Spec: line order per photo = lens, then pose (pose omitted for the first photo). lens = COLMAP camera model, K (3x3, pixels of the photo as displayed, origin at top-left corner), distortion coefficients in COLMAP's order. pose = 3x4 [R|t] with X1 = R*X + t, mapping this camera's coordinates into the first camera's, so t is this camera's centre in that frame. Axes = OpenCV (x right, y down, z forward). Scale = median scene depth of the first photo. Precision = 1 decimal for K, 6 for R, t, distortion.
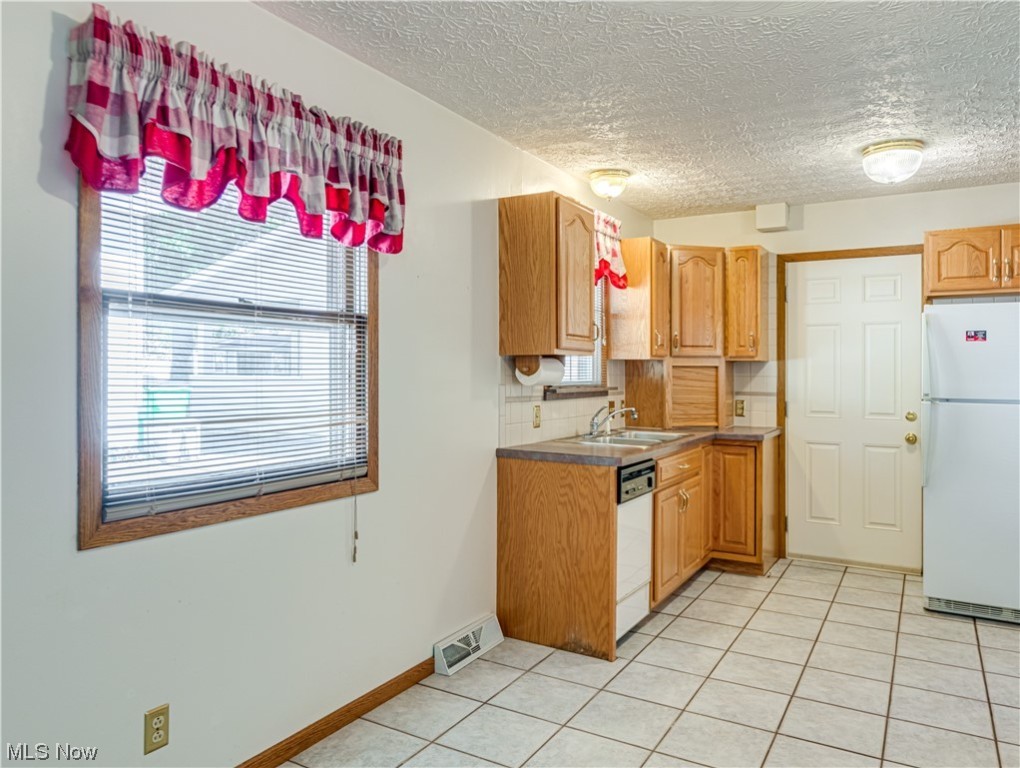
lens RADIAL K [[700.3, 0, 512.5], [0, 700.3, 379.5], [0, 0, 1]] dist [-0.010235, -0.002265]
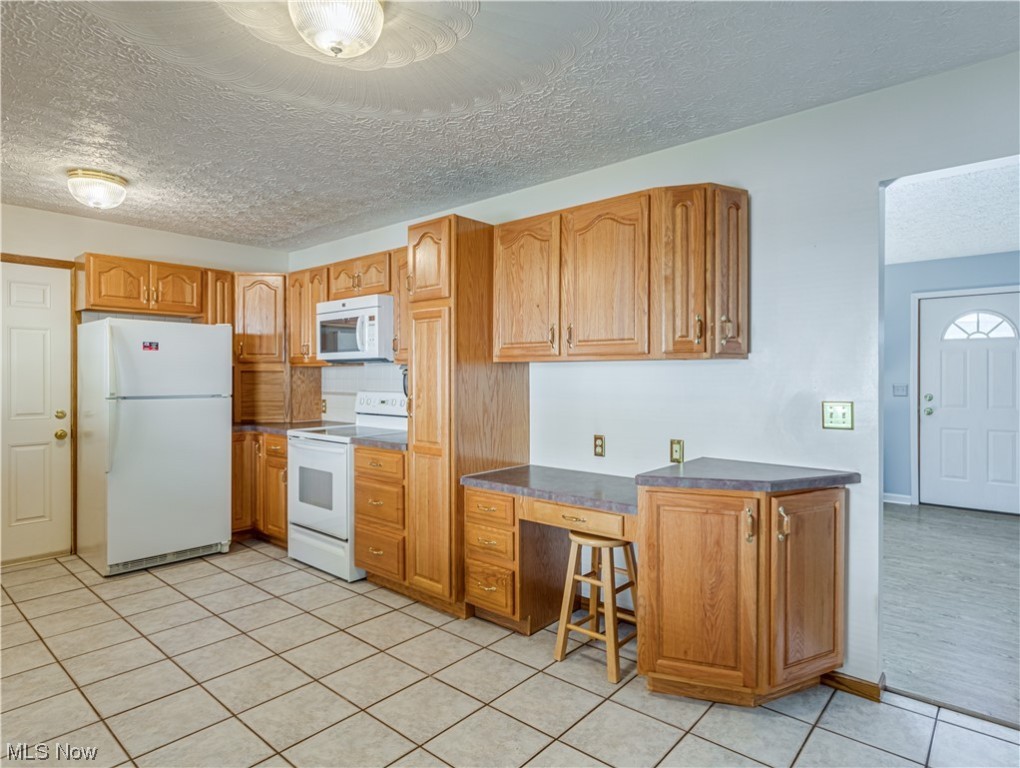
lens RADIAL K [[571.8, 0, 512.1], [0, 571.8, 379.1], [0, 0, 1]] dist [-0.014879, -0.000594]
pose [[0.185153, -0.011184, 0.982646, -0.212490], [0.012302, 0.999883, 0.009062, -0.003301], [-0.982633, 0.010410, 0.185269, 0.147266]]
